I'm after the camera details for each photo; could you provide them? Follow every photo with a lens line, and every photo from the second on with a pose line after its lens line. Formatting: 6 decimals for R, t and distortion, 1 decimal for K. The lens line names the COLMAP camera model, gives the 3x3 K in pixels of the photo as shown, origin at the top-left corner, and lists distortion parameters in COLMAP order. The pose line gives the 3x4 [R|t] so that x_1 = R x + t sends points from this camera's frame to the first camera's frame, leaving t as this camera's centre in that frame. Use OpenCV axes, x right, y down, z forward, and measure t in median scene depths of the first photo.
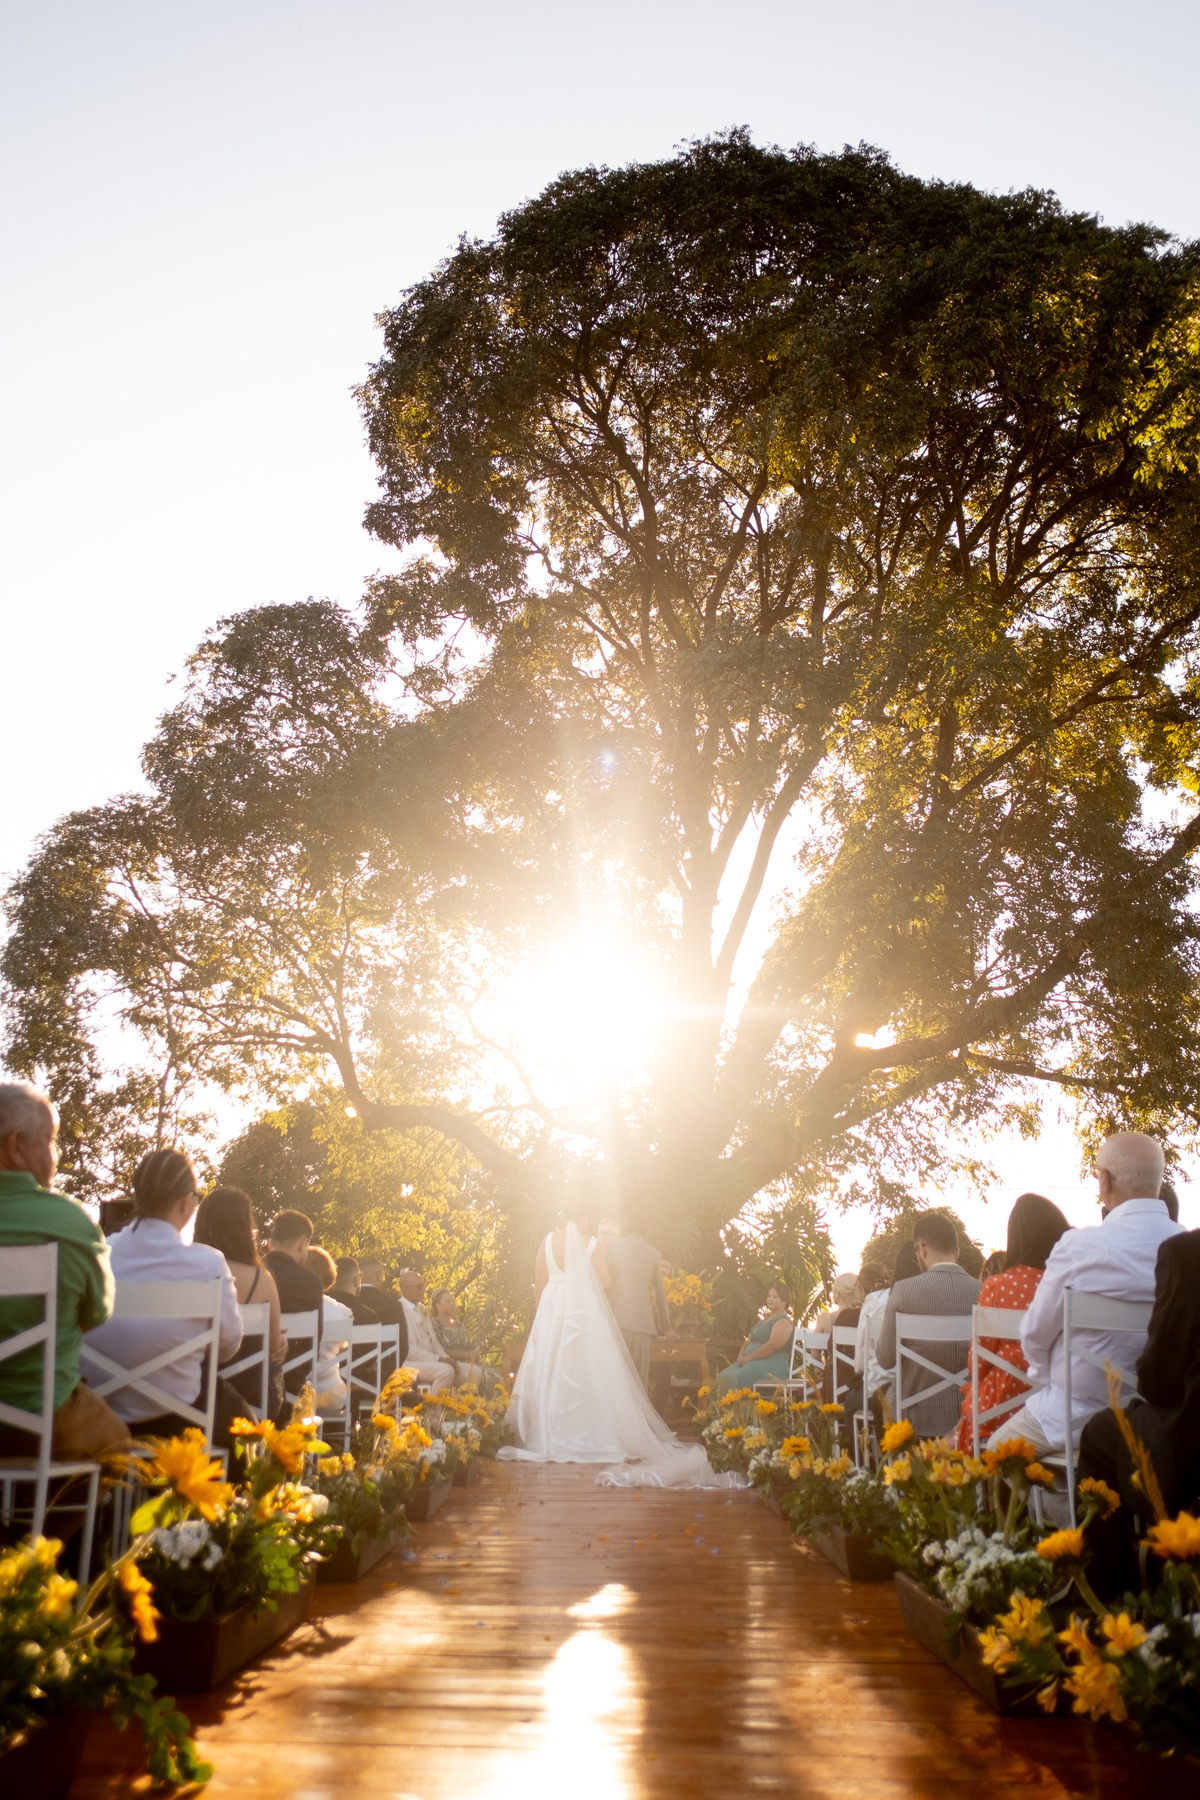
lens RADIAL K [[1419.7, 0, 600.0], [0, 1419.7, 900.0], [0, 0, 1]] dist [0.048958, 0.000637]
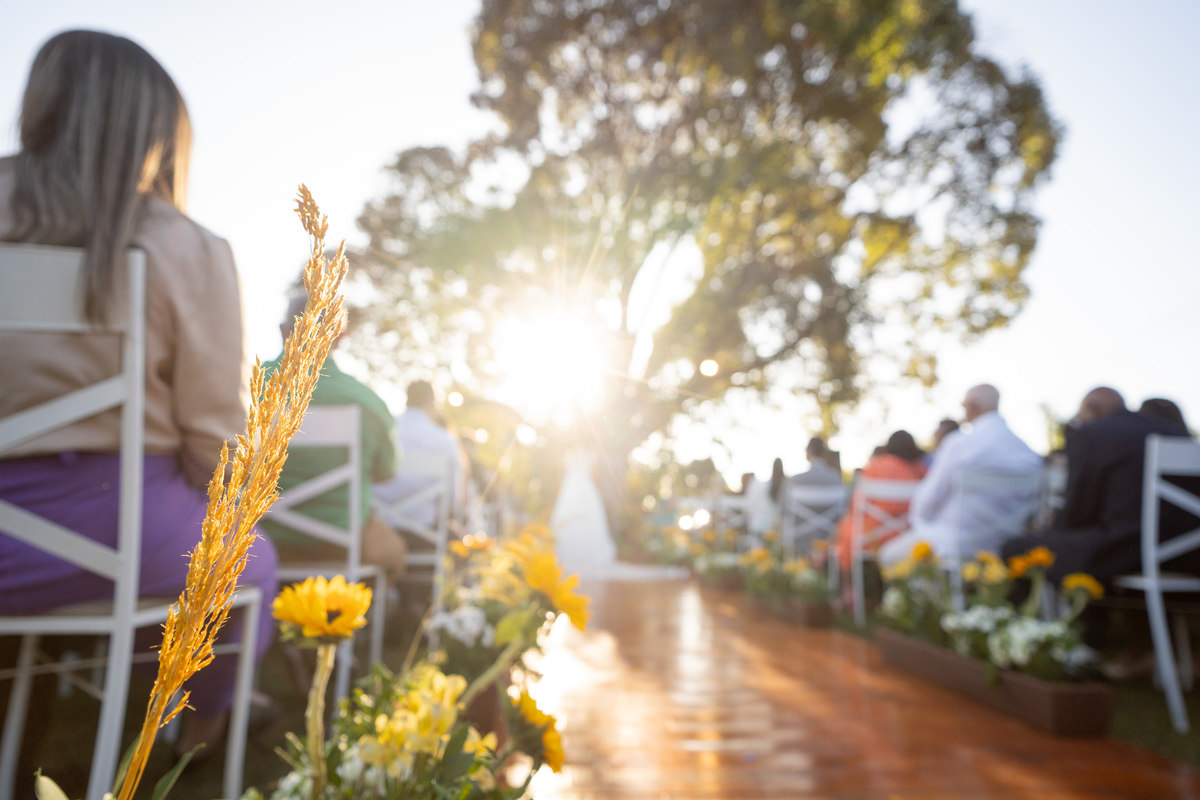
lens RADIAL K [[619.5, 0, 580.5], [0, 619.5, 402.5], [0, 0, 1]] dist [-0.001047, 0.000026]
pose [[0.997931, 0.024266, 0.059547, -0.044839], [-0.031376, 0.992090, 0.121545, 0.034102], [-0.056126, -0.123162, 0.990798, 0.091331]]
